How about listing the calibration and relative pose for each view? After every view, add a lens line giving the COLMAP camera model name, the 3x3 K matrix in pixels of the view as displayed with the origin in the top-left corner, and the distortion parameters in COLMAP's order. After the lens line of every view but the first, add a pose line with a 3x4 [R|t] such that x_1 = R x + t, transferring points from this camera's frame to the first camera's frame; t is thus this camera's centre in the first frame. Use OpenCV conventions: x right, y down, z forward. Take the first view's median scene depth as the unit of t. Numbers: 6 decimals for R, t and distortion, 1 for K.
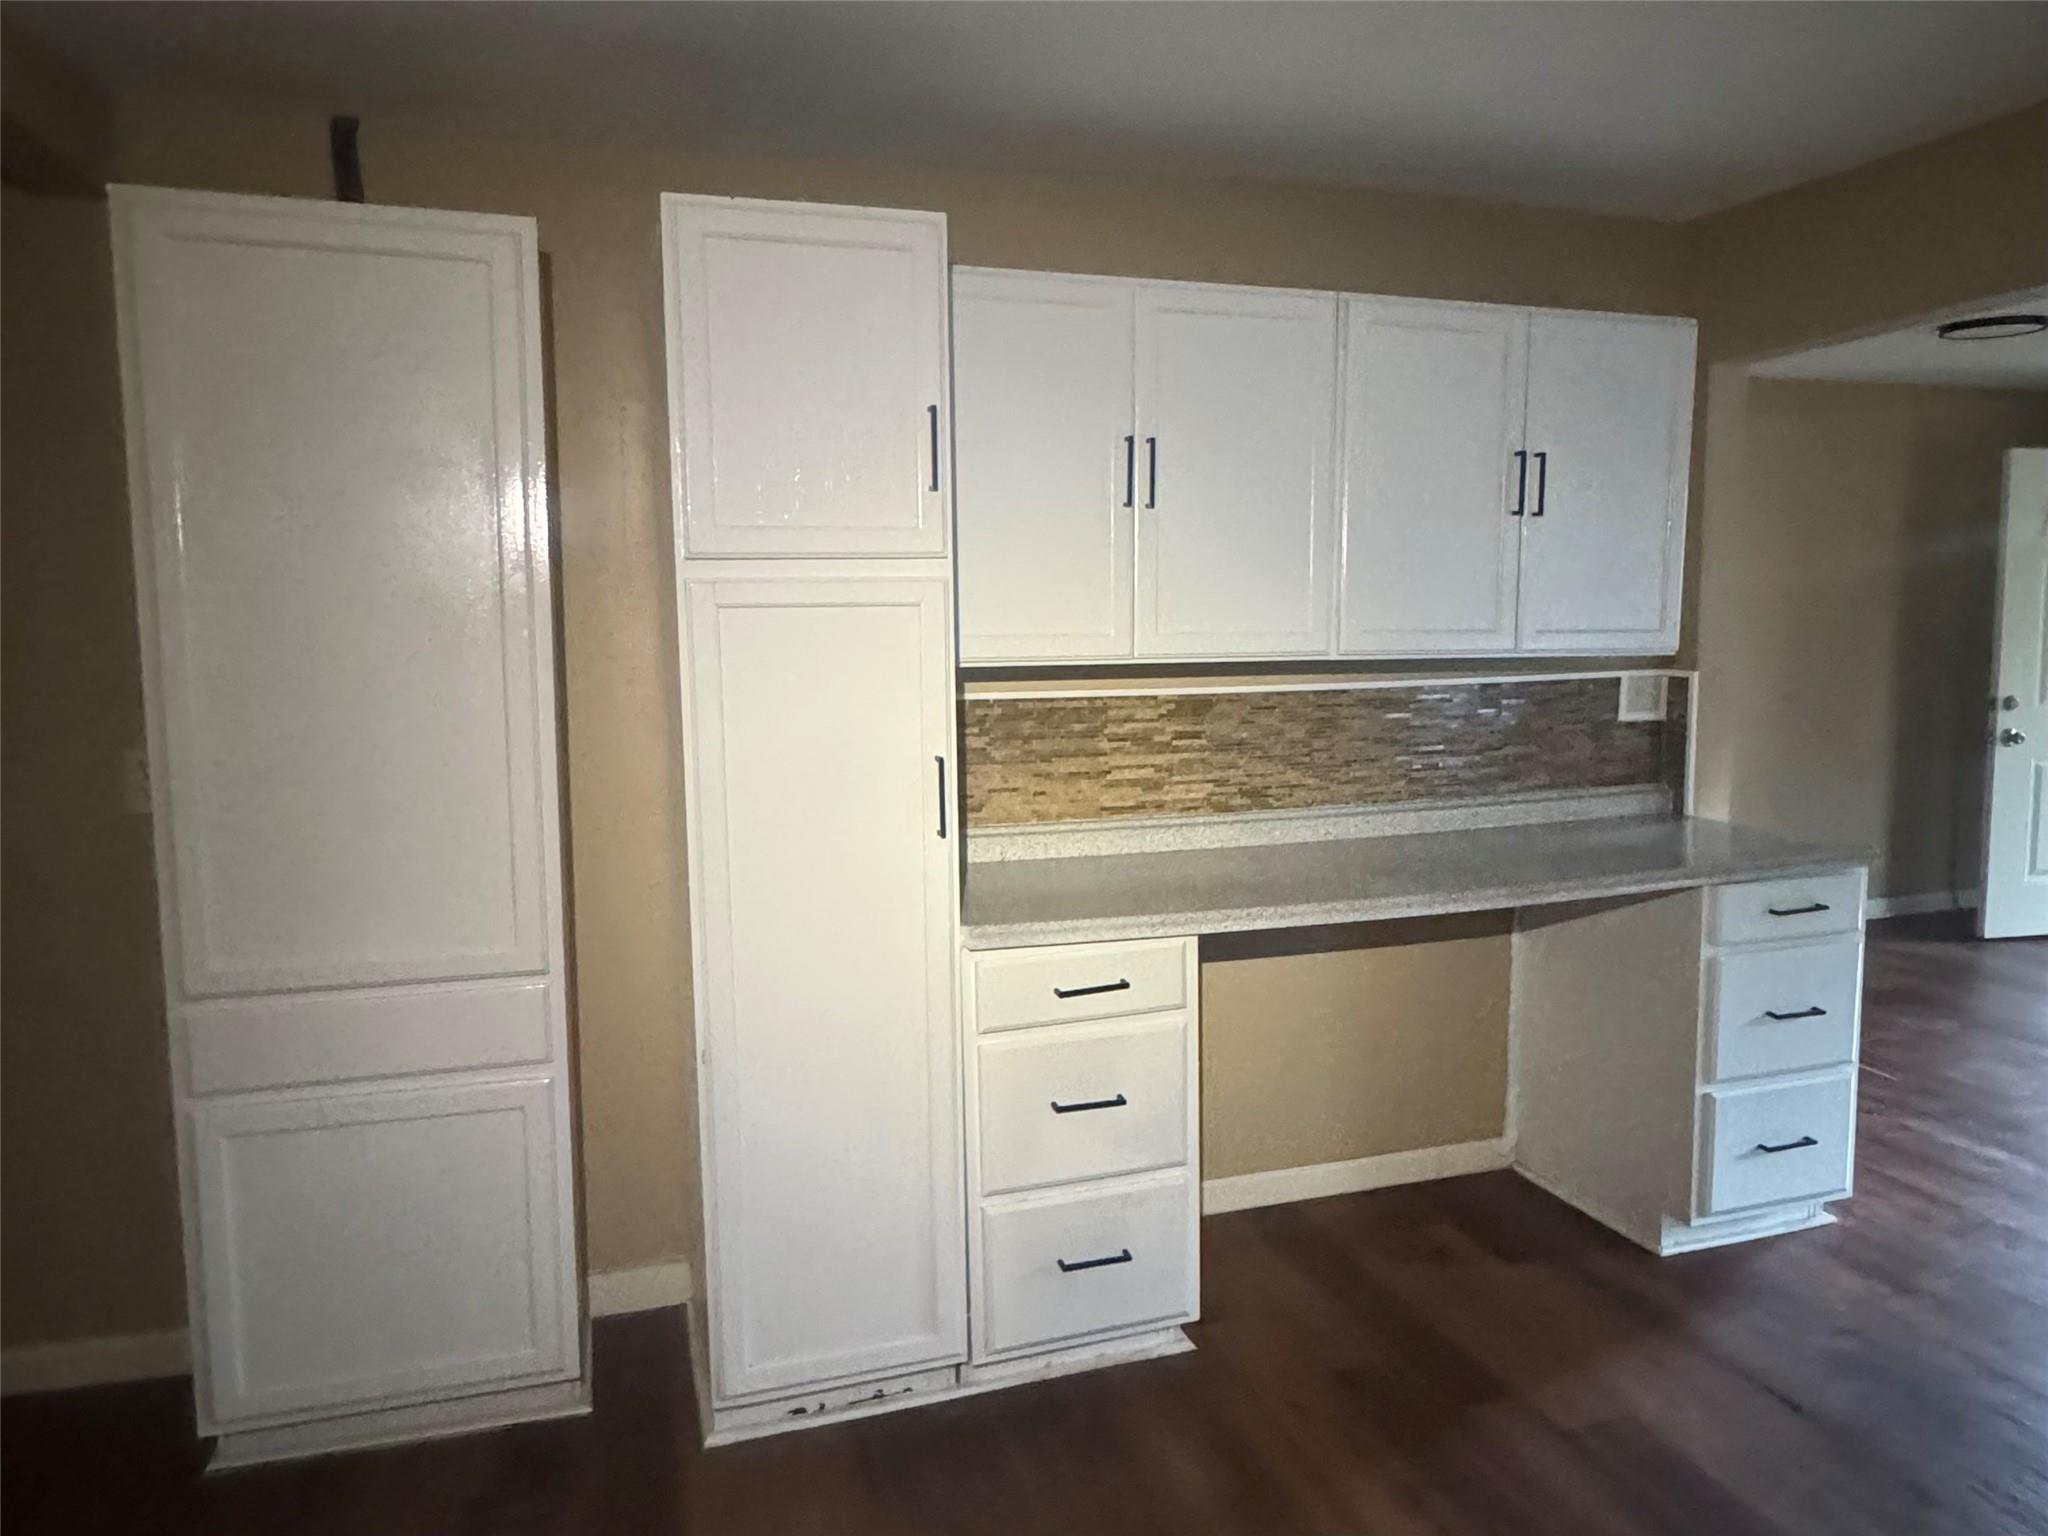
lens RADIAL K [[1349.9, 0, 1018.6], [0, 1349.9, 766.4], [0, 0, 1]] dist [-0.001279, -0.001740]
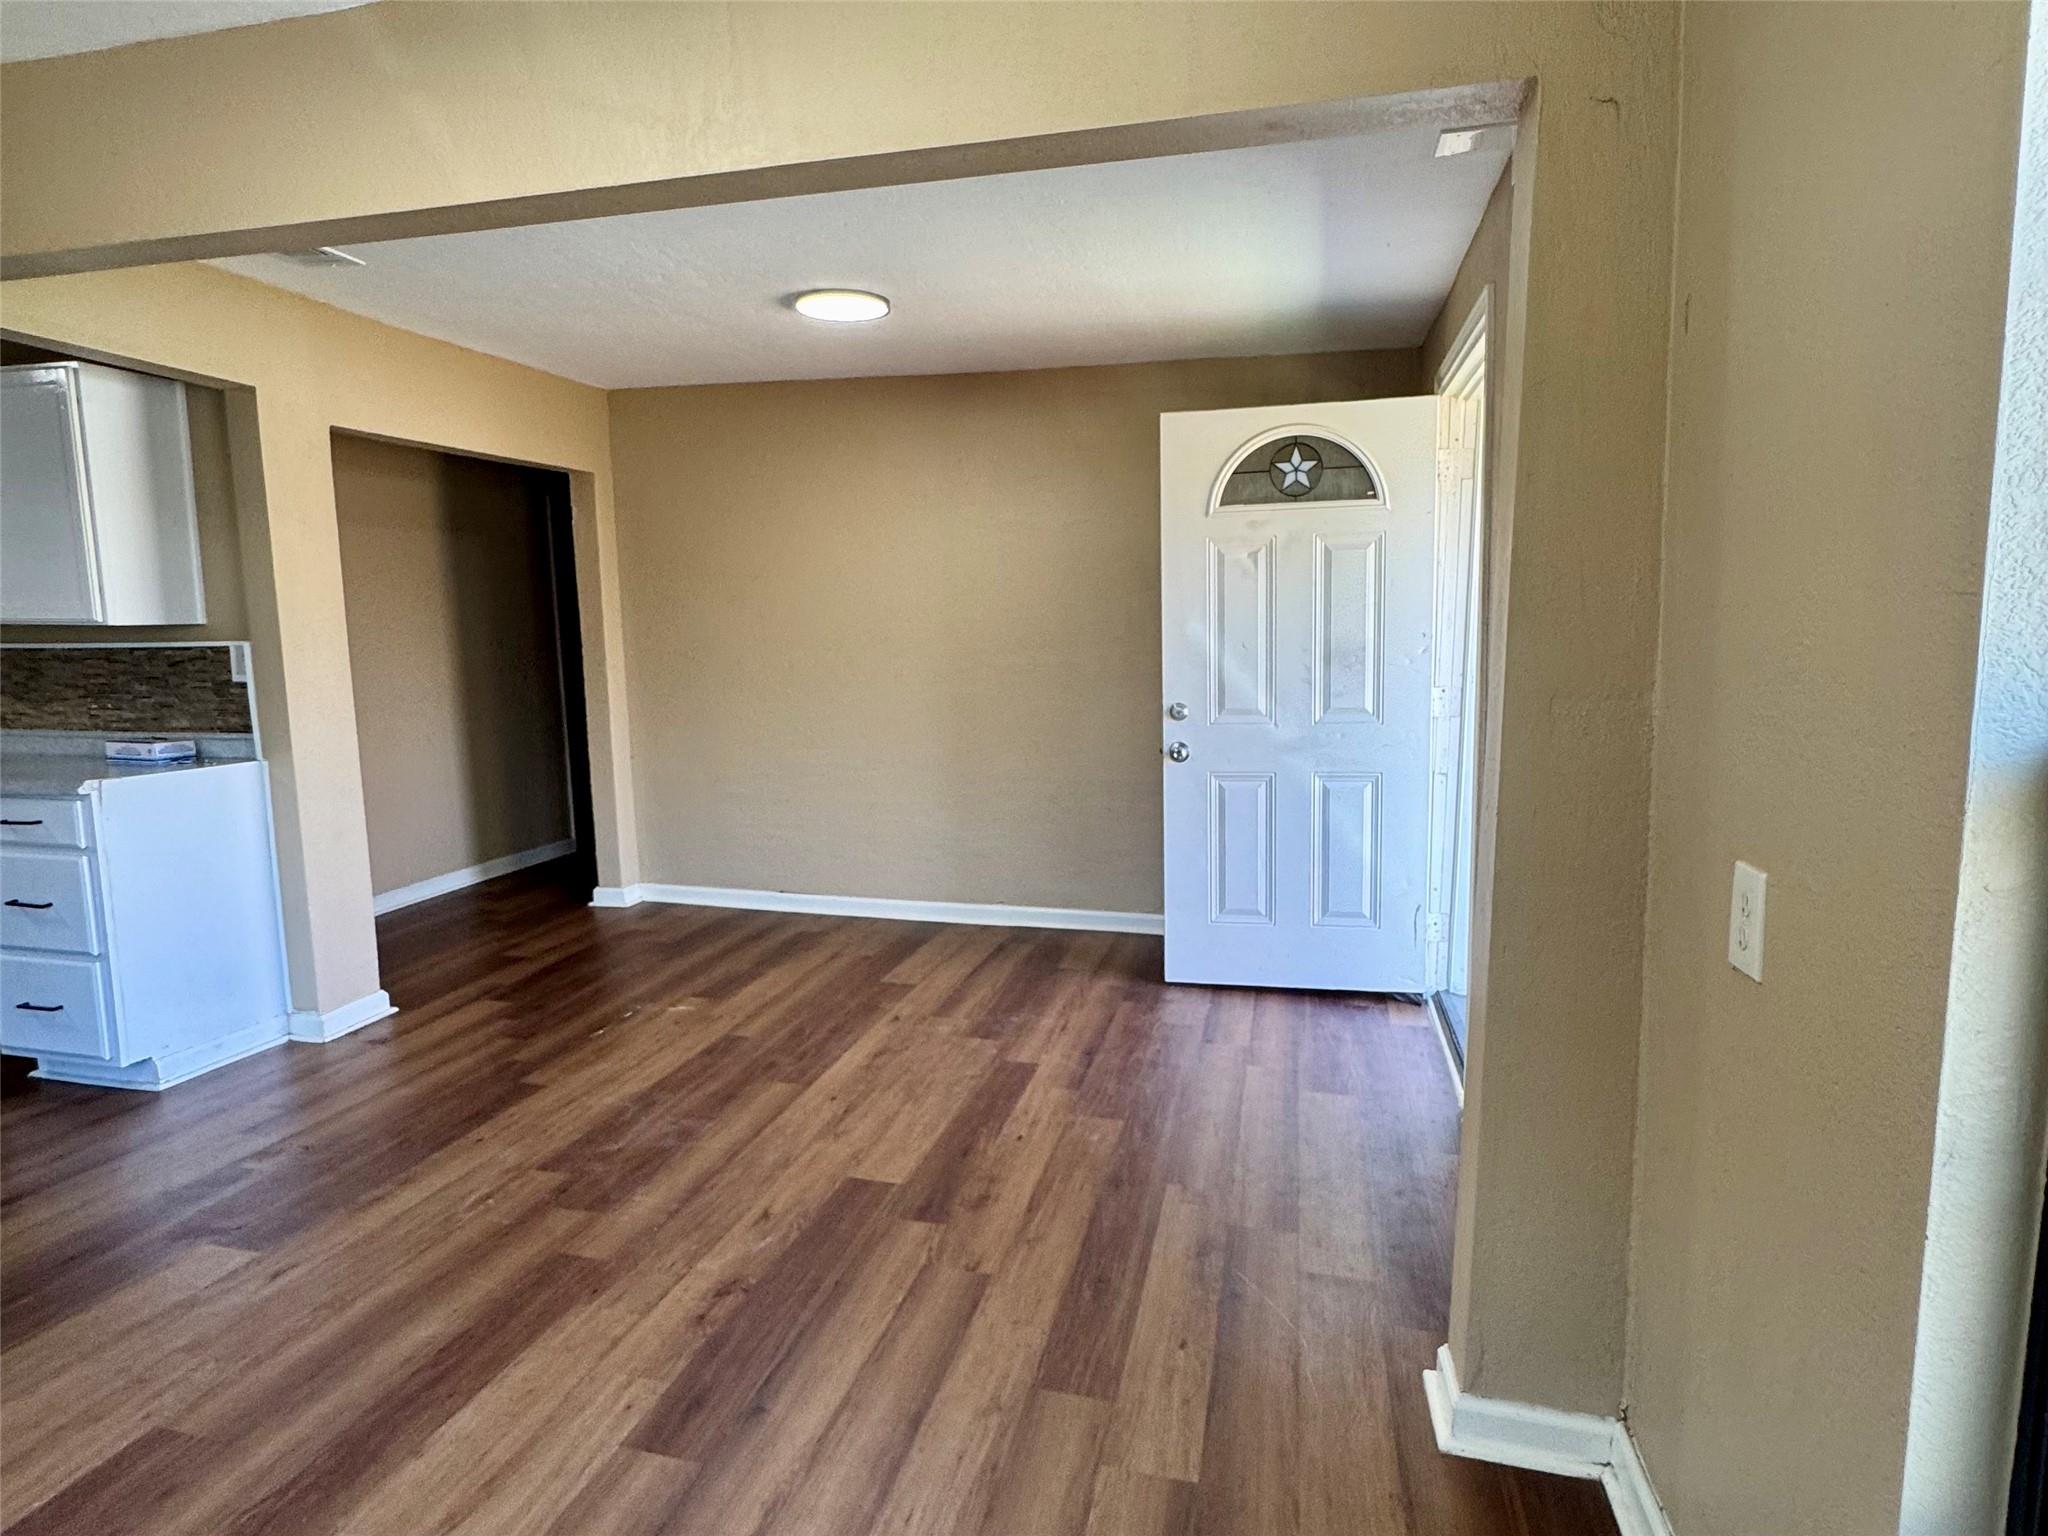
lens RADIAL K [[1098.7, 0, 1029.4], [0, 1098.7, 769.9], [0, 0, 1]] dist [-0.006304, 0.001918]
pose [[0.839624, 0.074355, -0.538055, 1.773759], [-0.073984, 0.997009, 0.022327, -0.032264], [0.538106, 0.021061, 0.842614, 0.595082]]
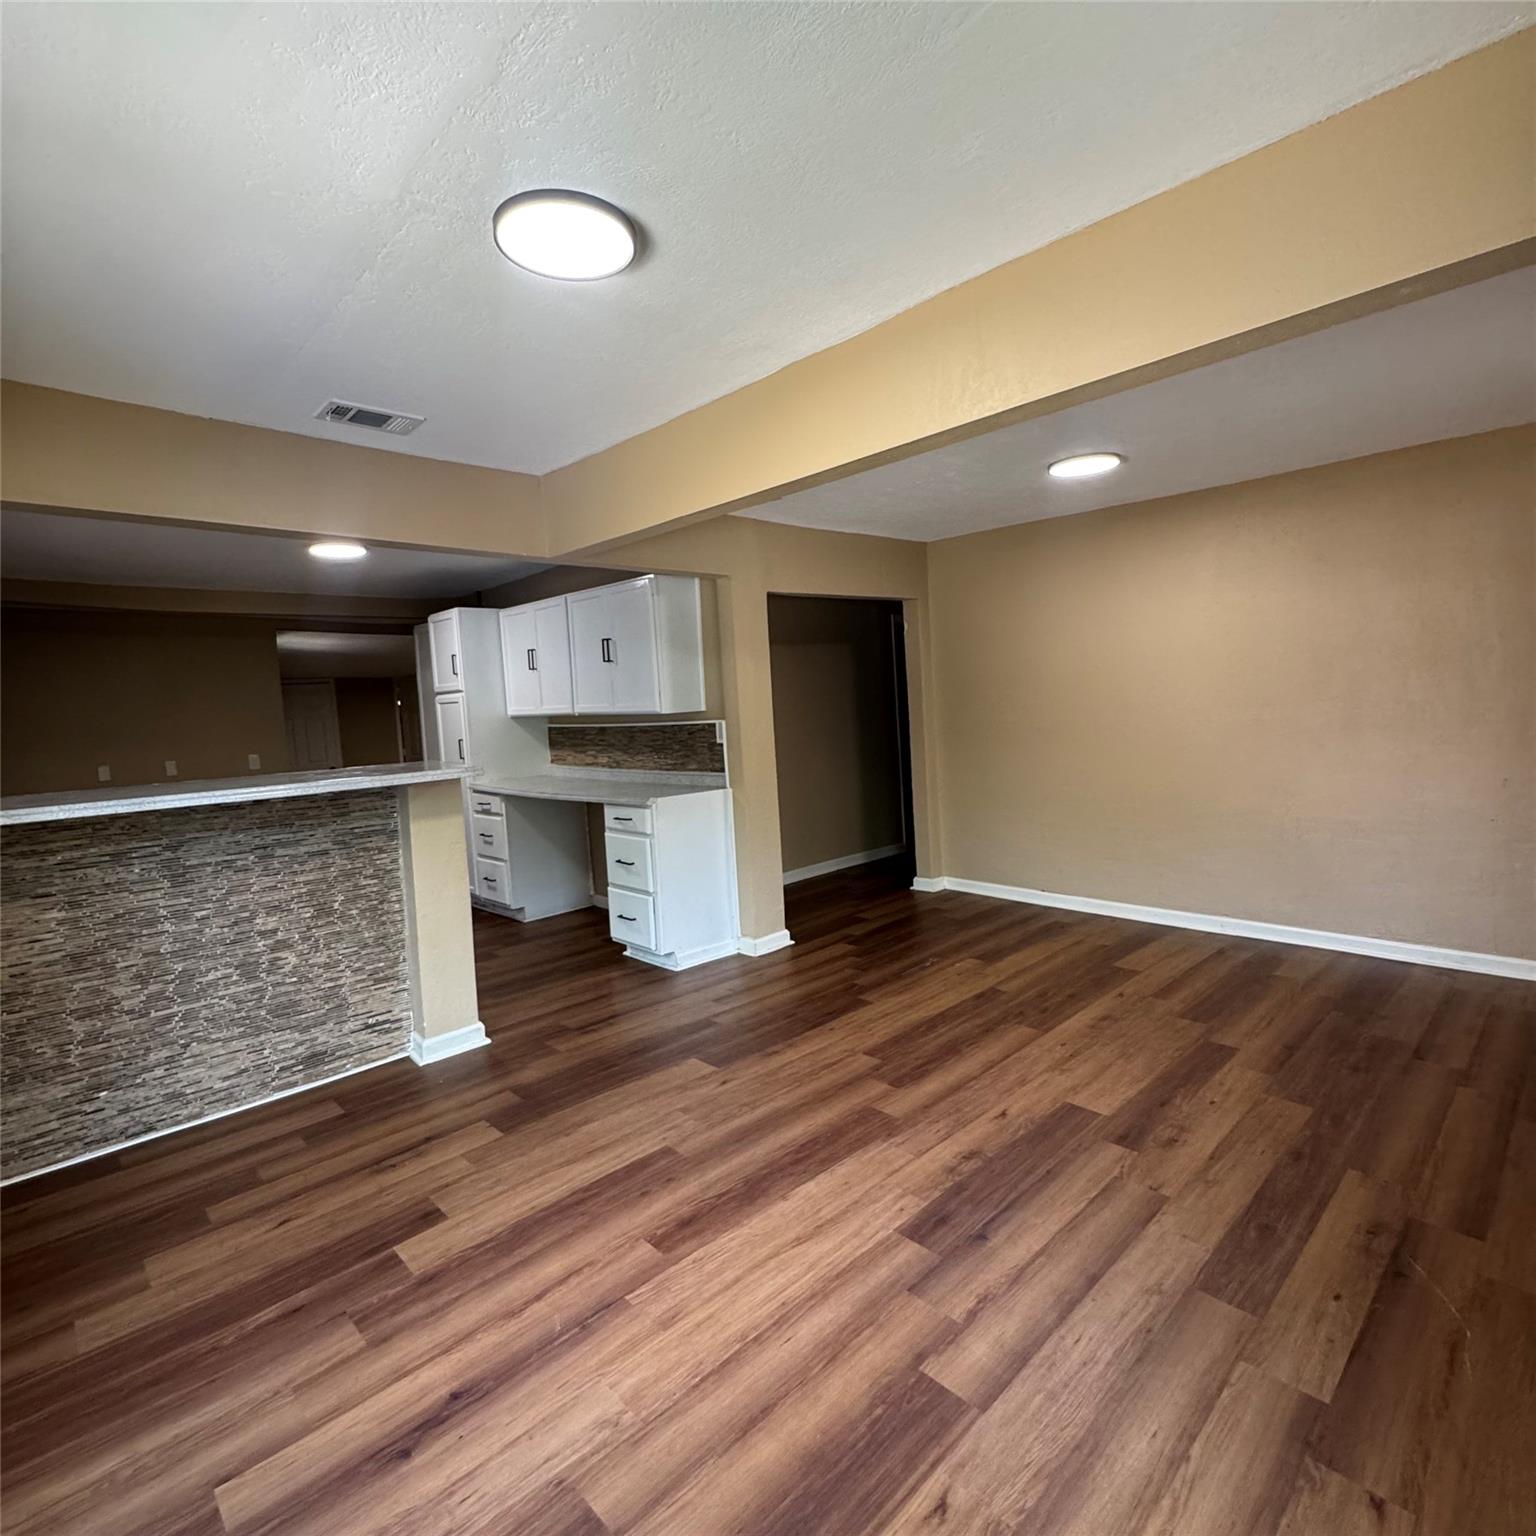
lens RADIAL K [[821.5, 0, 771.7], [0, 821.5, 770.4], [0, 0, 1]] dist [-0.006048, 0.002075]
pose [[0.415441, 0.062557, -0.907467, 1.858030], [-0.073948, 0.996653, 0.034852, -0.046621], [0.906610, 0.052627, 0.418676, 0.574732]]
